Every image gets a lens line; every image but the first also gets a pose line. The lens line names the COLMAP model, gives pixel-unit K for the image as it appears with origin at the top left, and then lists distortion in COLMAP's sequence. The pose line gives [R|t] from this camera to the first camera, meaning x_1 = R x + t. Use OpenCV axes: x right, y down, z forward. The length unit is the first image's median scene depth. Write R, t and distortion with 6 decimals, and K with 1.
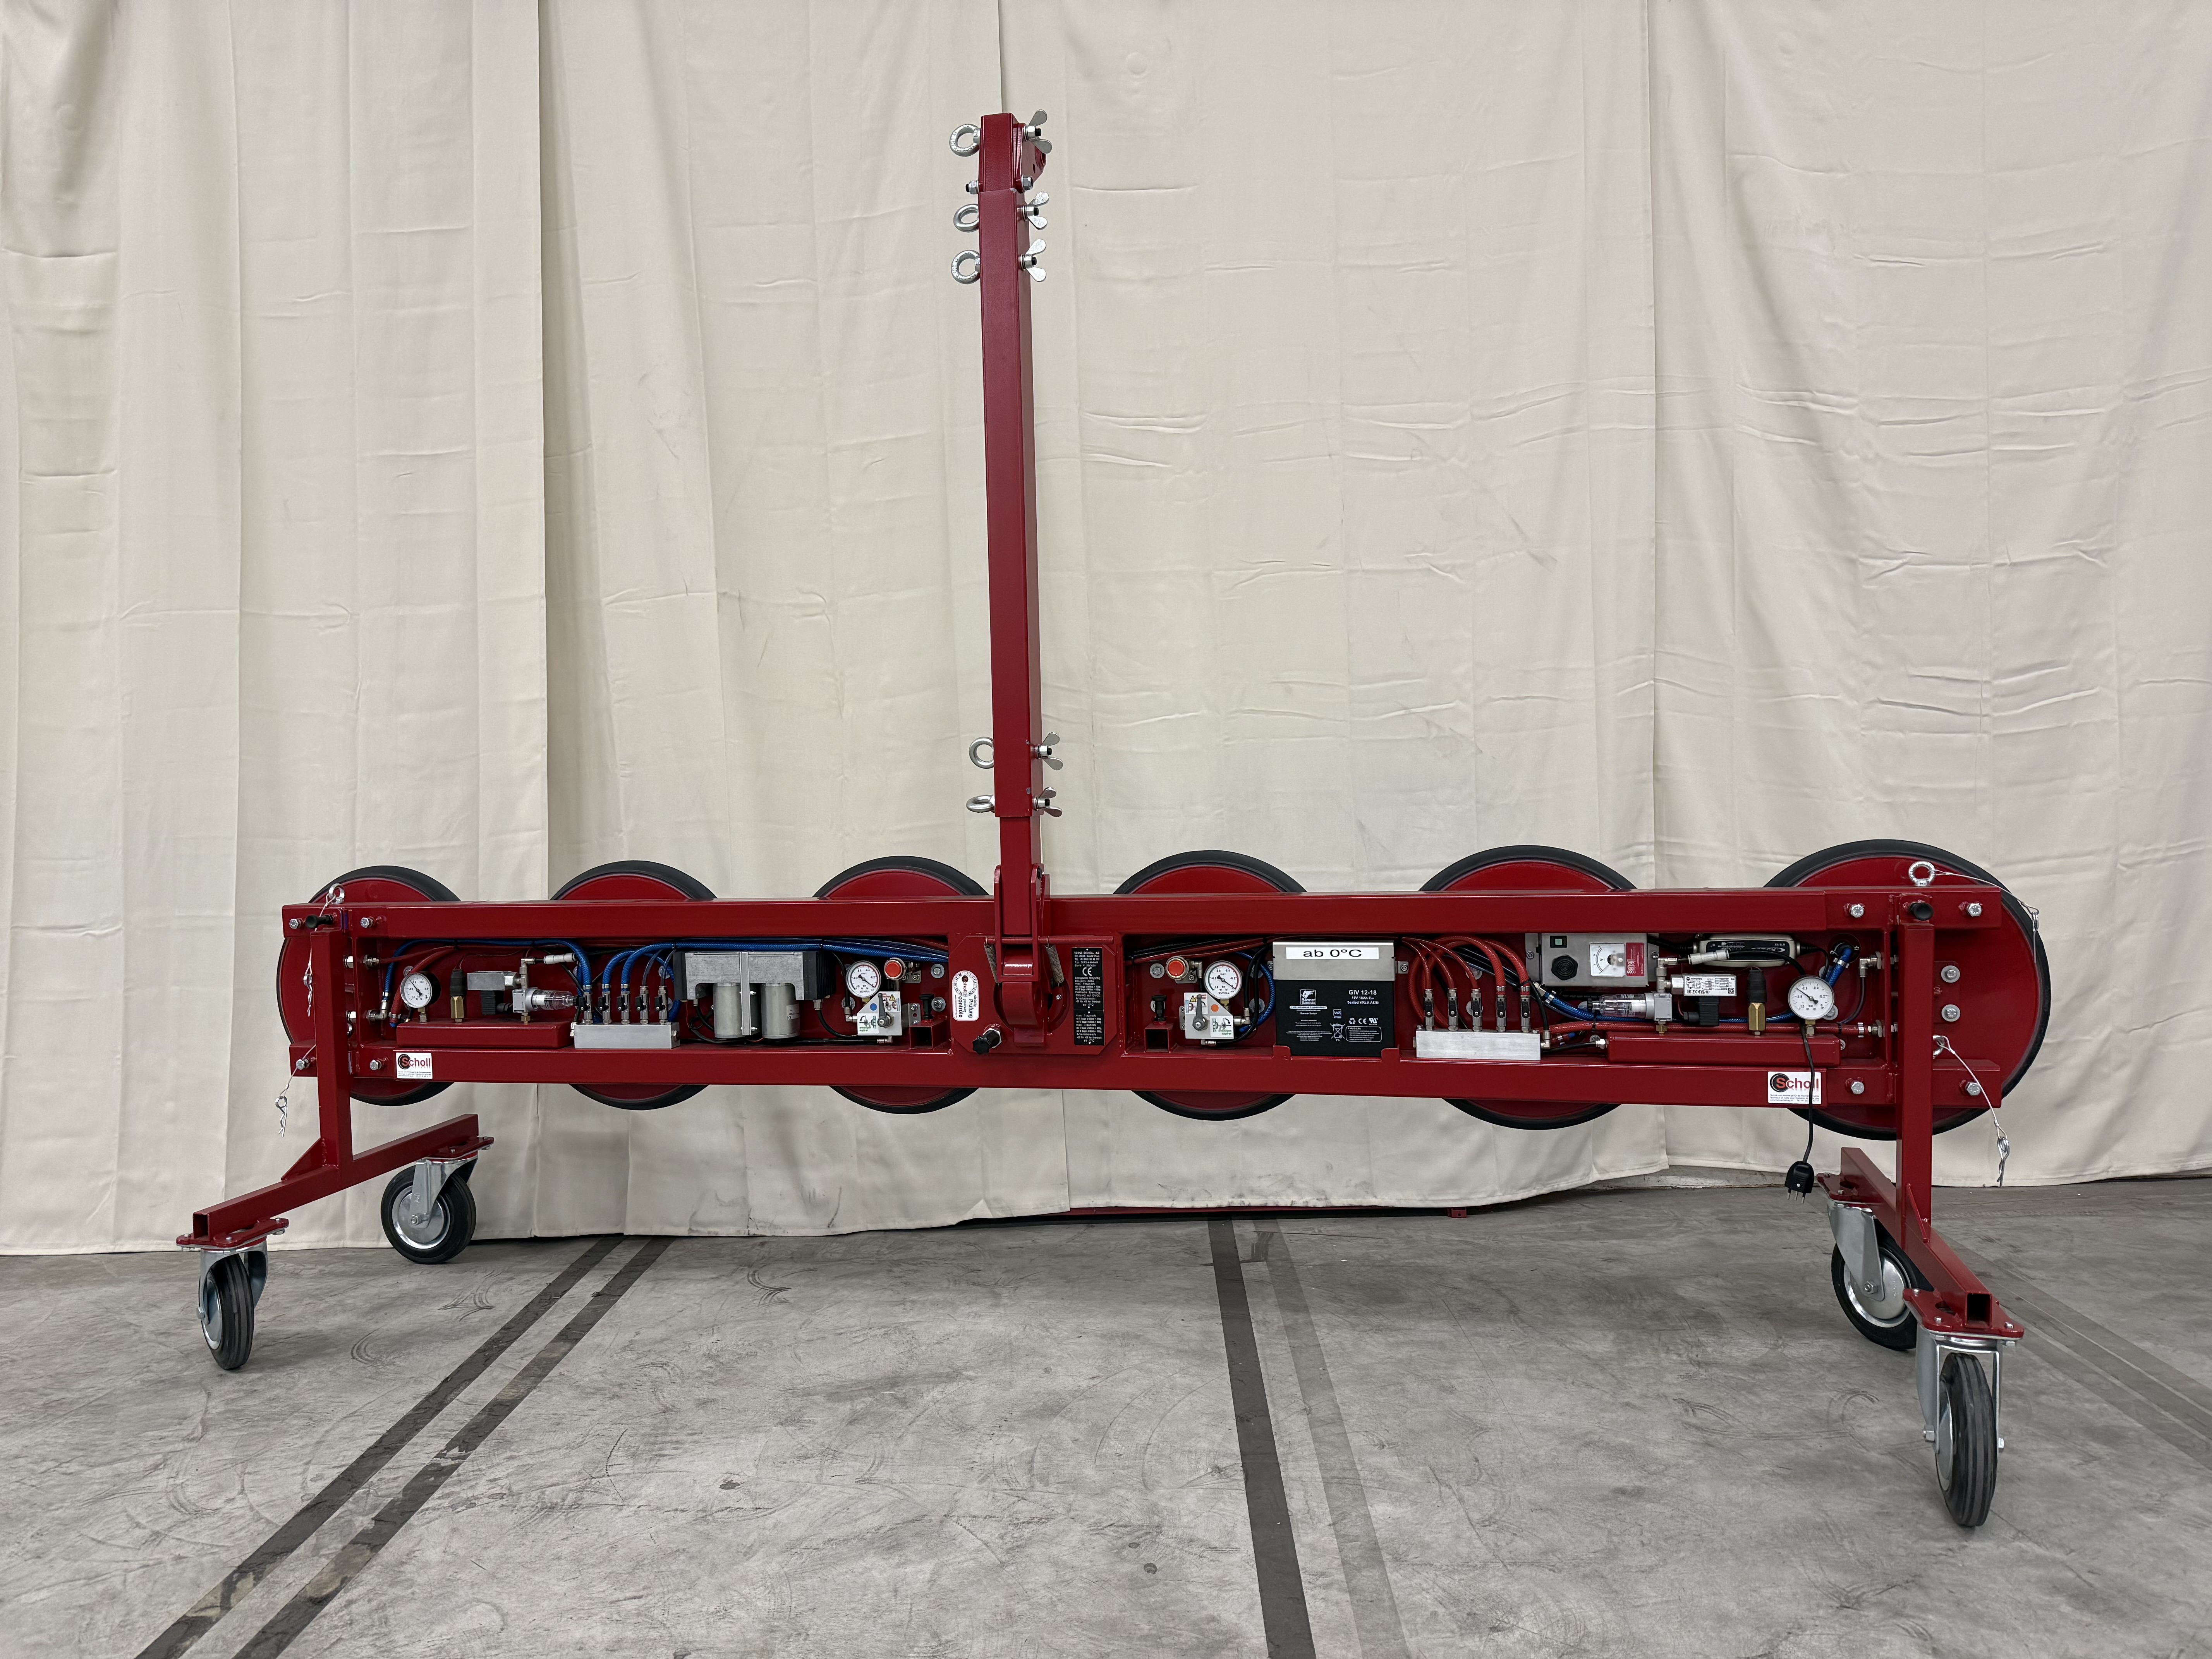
lens RADIAL K [[1567.9, 0, 1104.8], [0, 1567.9, 838.0], [0, 0, 1]] dist [0.009221, -0.018026]
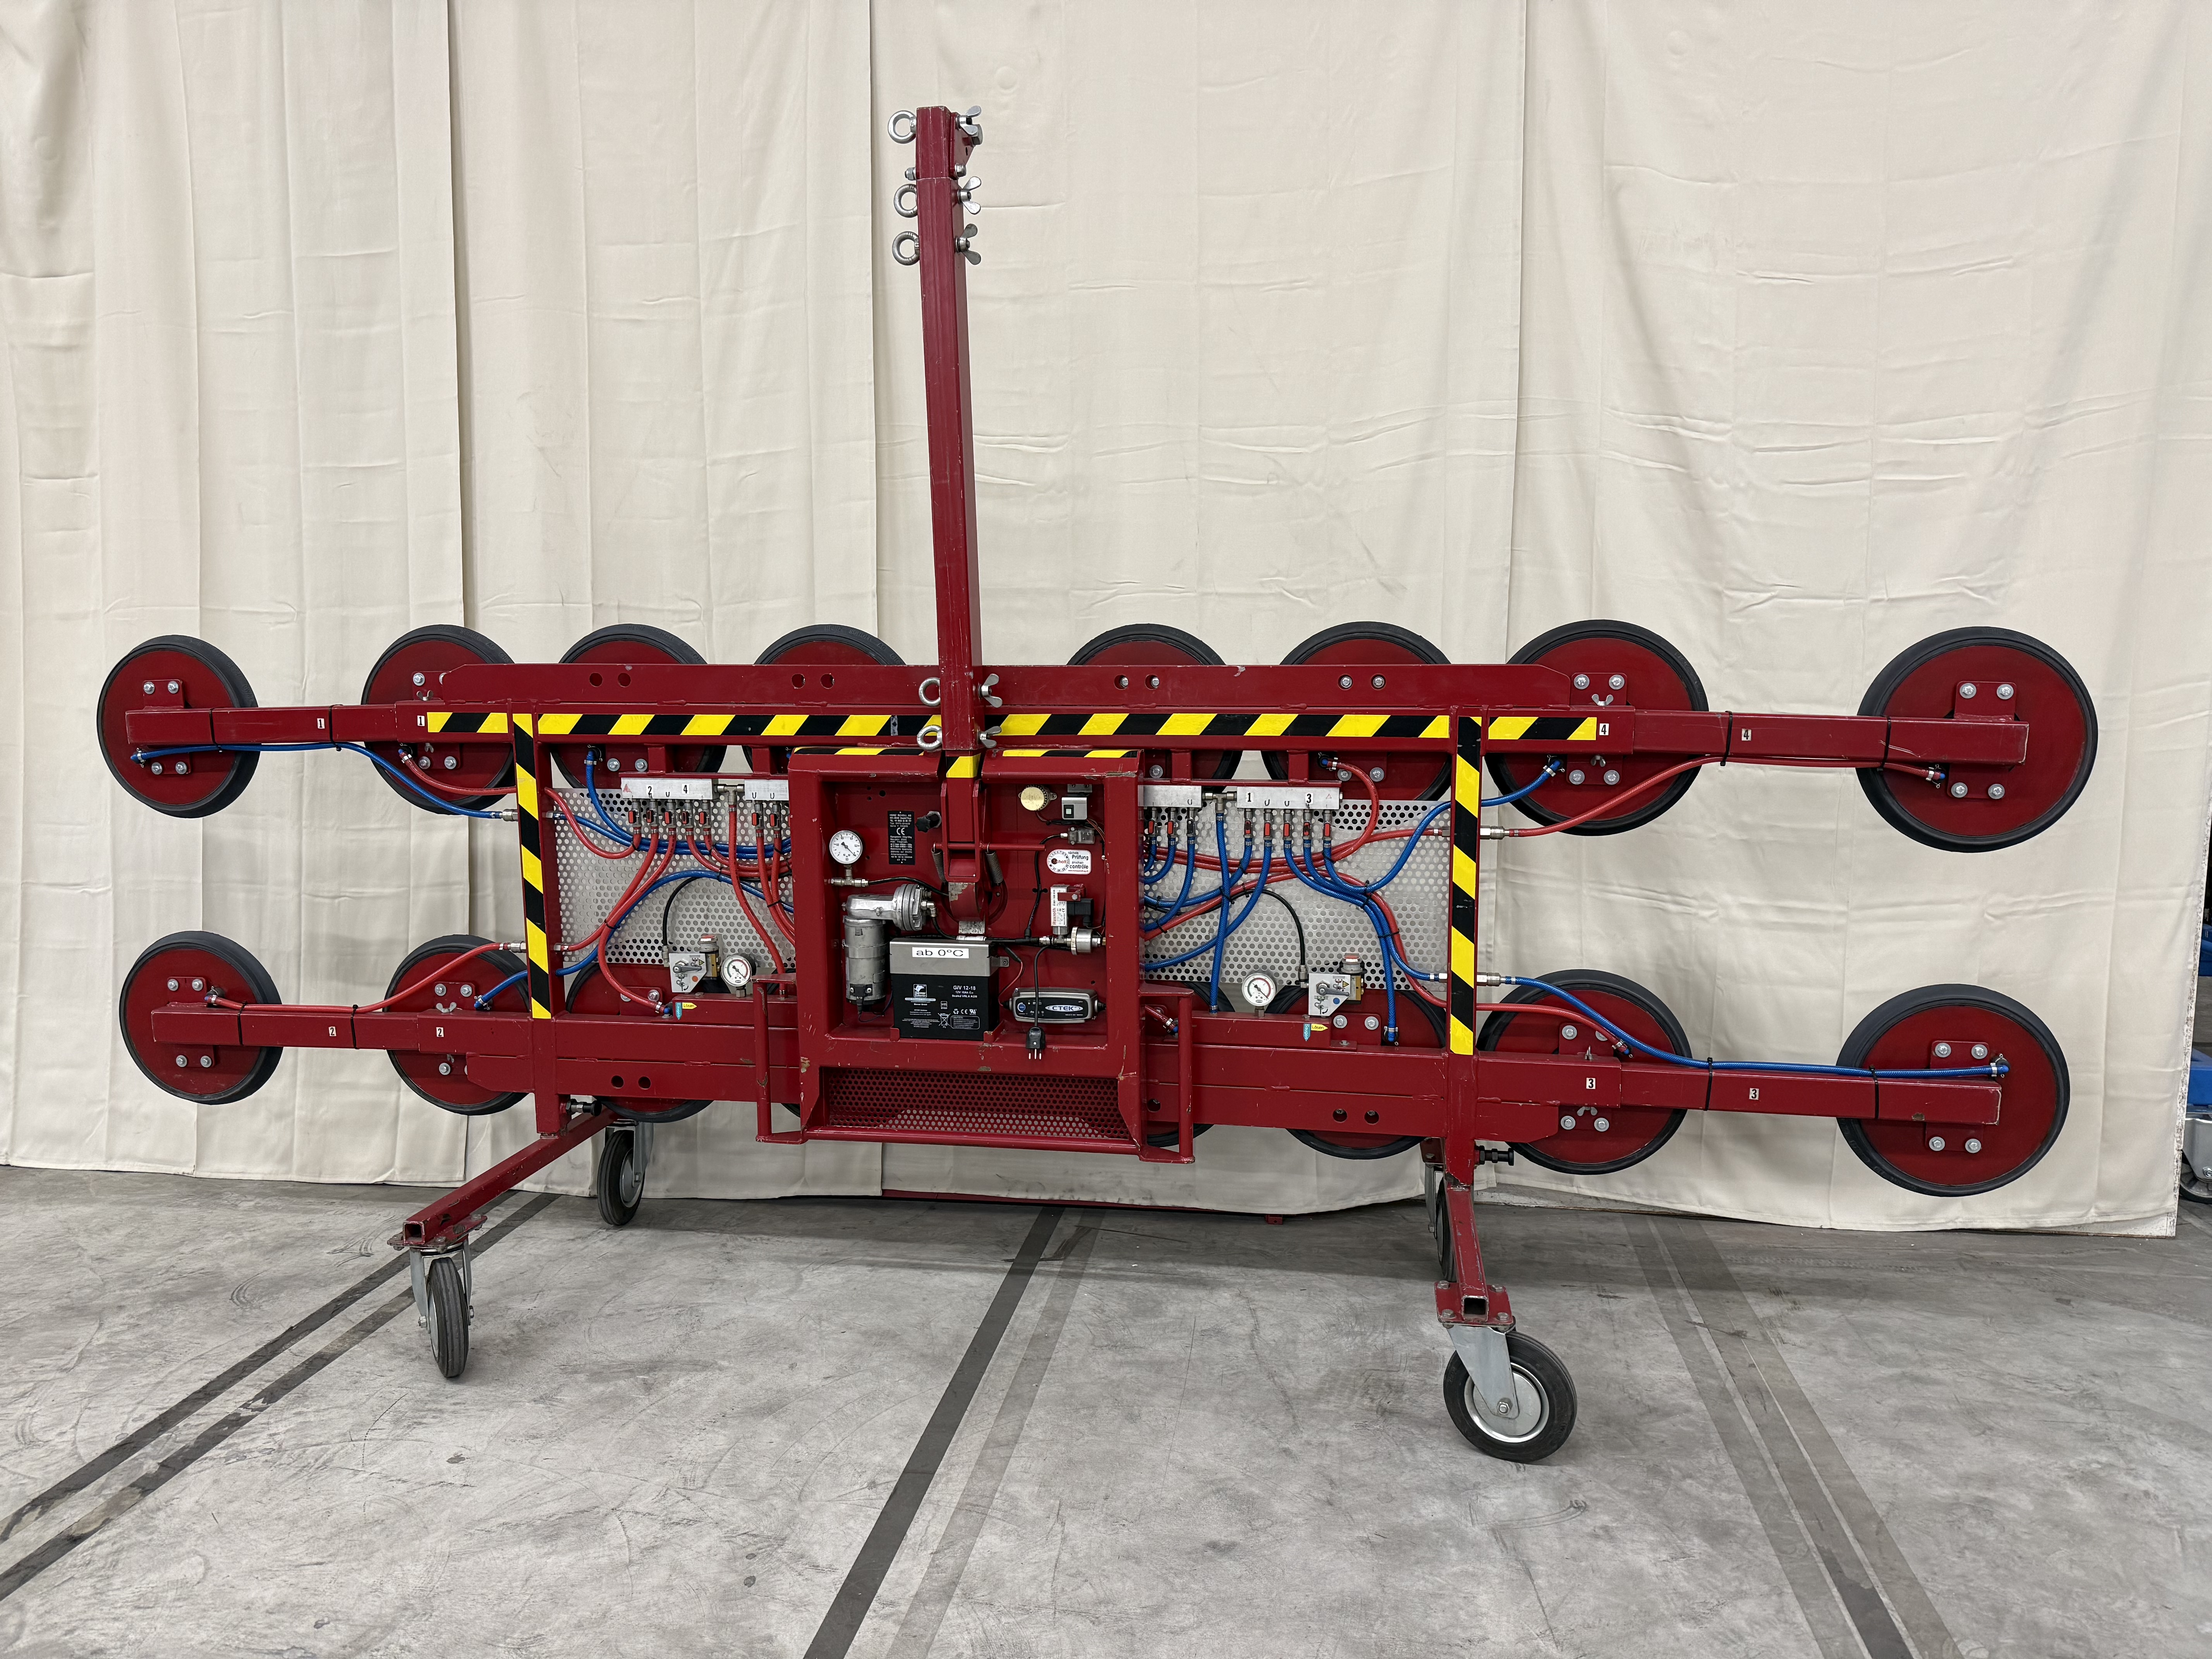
lens RADIAL K [[1567.9, 0, 1109.6], [0, 1567.9, 837.4], [0, 0, 1]] dist [0.009221, -0.018026]
pose [[0.991400, 0.039875, -0.124640, 0.283269], [-0.029433, 0.995987, 0.084522, -0.119215], [0.127510, -0.080126, 0.988595, -0.027857]]
